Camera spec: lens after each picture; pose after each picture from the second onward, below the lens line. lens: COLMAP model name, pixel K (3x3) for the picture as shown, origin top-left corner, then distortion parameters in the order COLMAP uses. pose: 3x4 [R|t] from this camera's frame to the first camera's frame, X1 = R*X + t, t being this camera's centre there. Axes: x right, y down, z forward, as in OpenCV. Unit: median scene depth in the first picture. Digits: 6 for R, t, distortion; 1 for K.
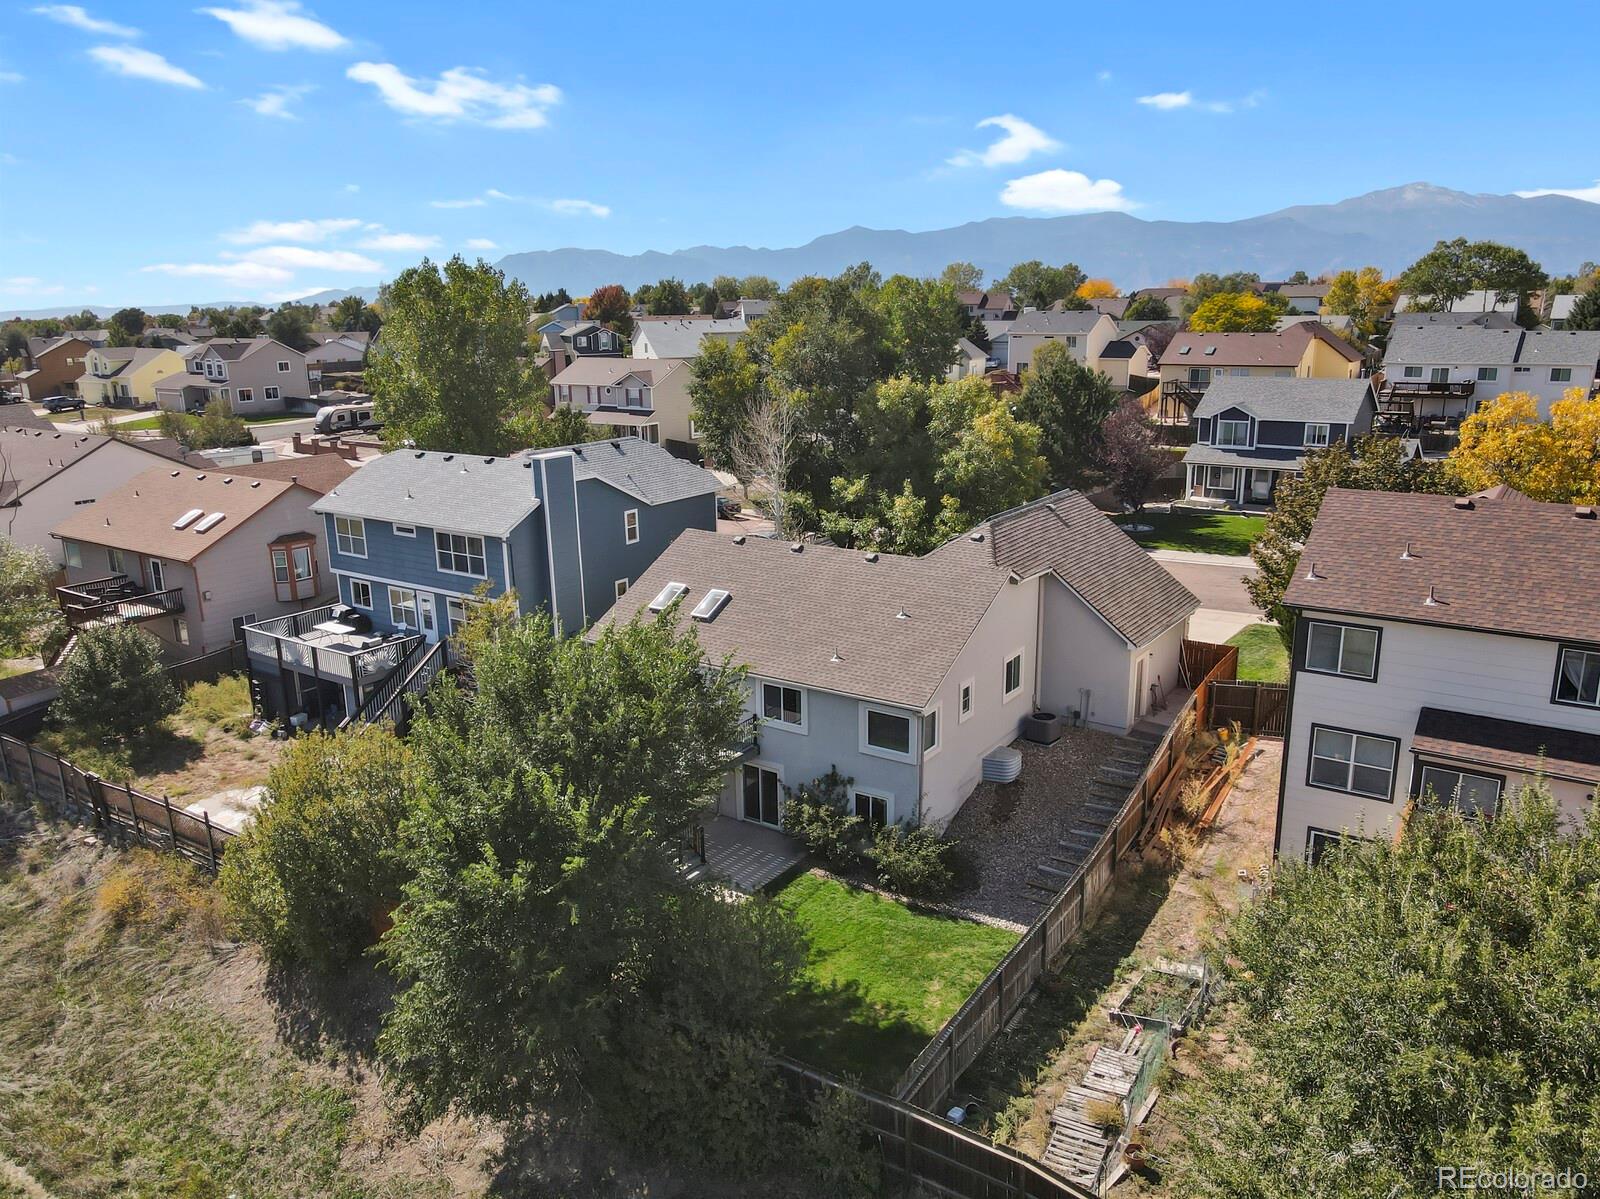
lens RADIAL K [[1168.4, 0, 807.0], [0, 1168.4, 599.6], [0, 0, 1]] dist [0.004782, 0.017858]
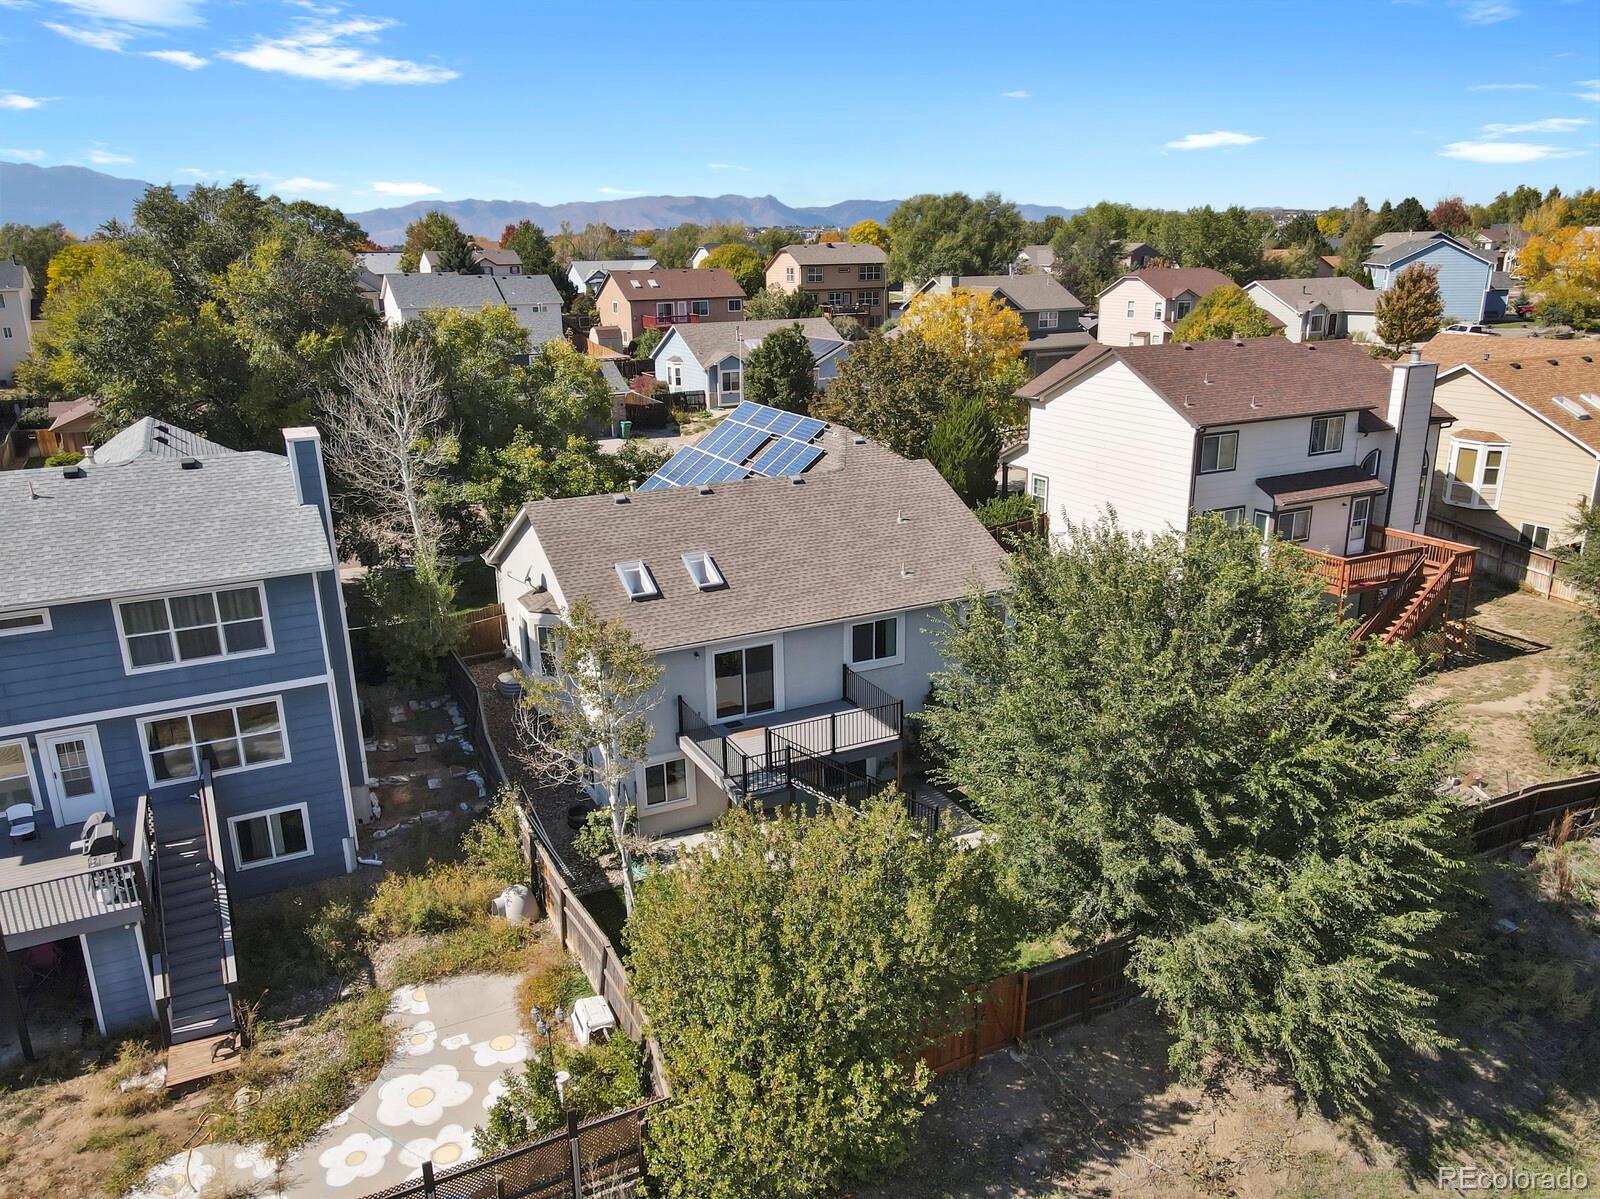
lens RADIAL K [[1168.4, 0, 804.1], [0, 1168.4, 610.2], [0, 0, 1]] dist [0.004782, 0.017858]
pose [[0.477693, -0.253445, 0.841175, -0.611887], [0.228252, 0.960407, 0.159748, -0.068226], [-0.848358, 0.115689, 0.516629, 0.443243]]
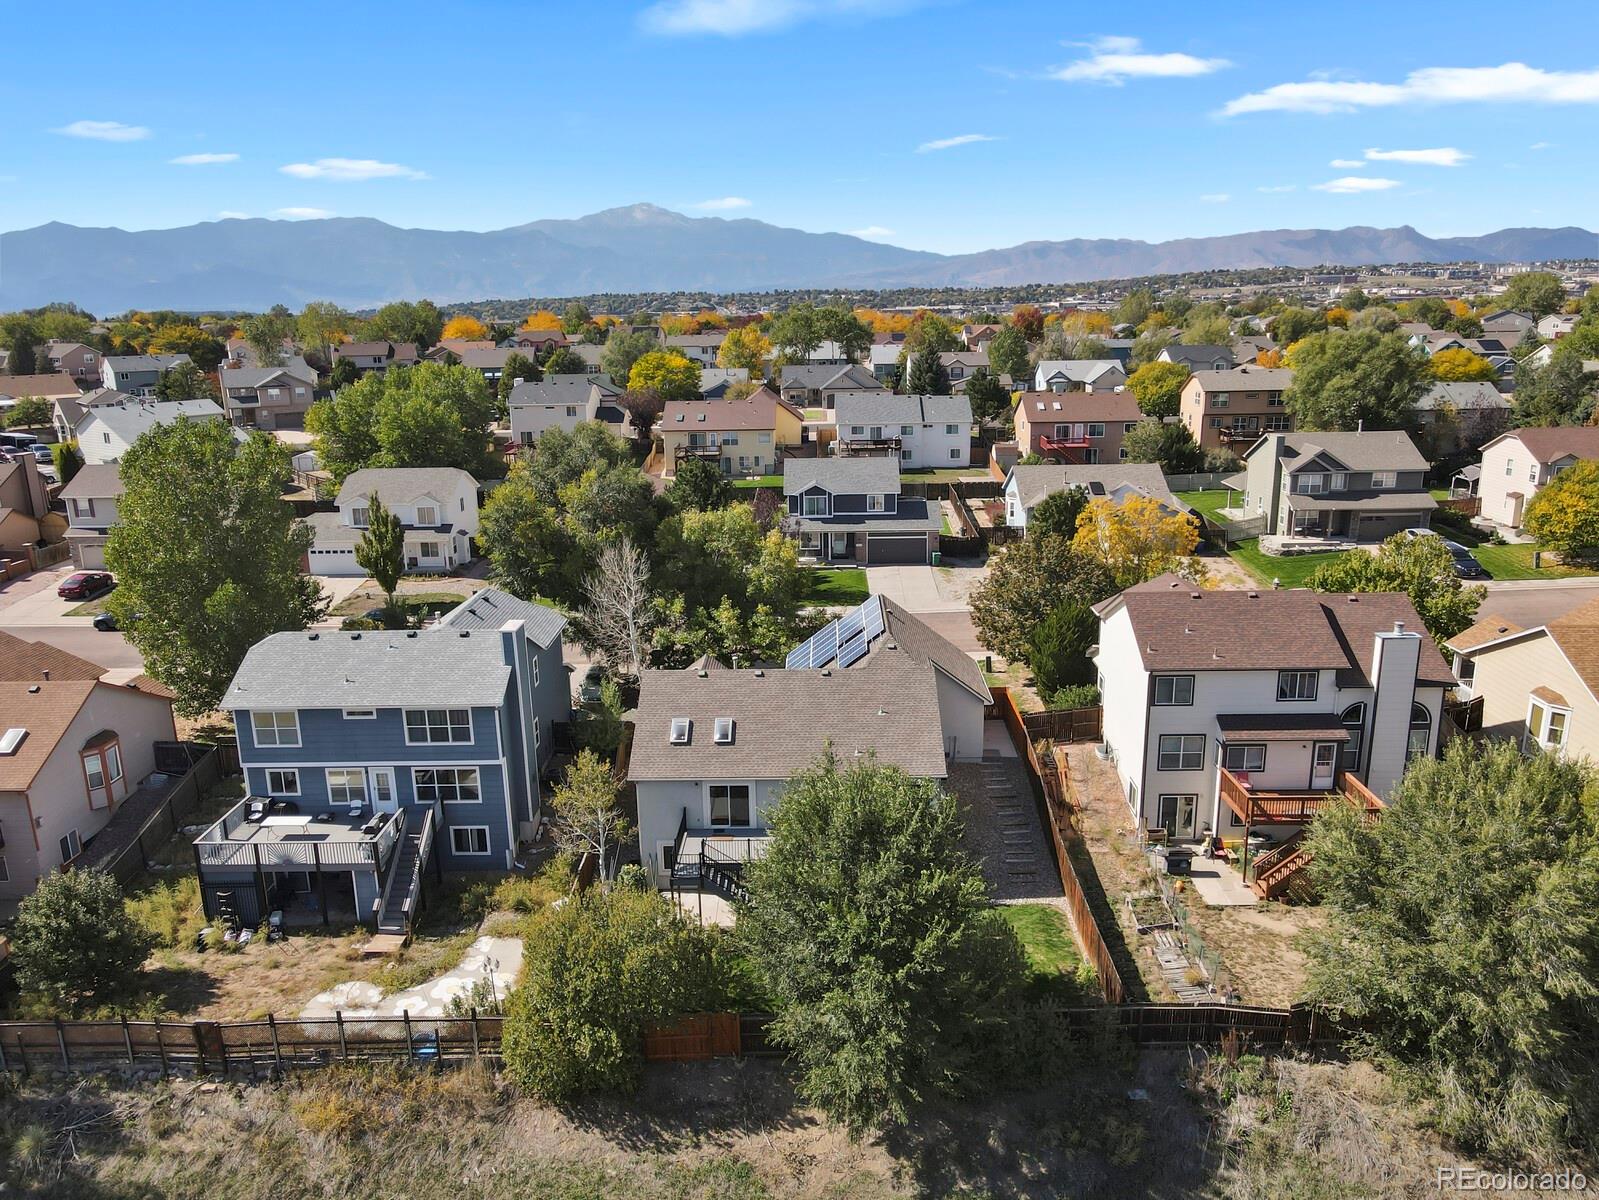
lens RADIAL K [[1167.7, 0, 805.5], [0, 1167.7, 603.5], [0, 0, 1]] dist [0.004782, 0.017858]
pose [[0.830837, -0.140837, 0.538400, -0.567332], [0.142396, 0.989042, 0.038978, -0.142615], [-0.537990, 0.044282, 0.841788, -0.110720]]
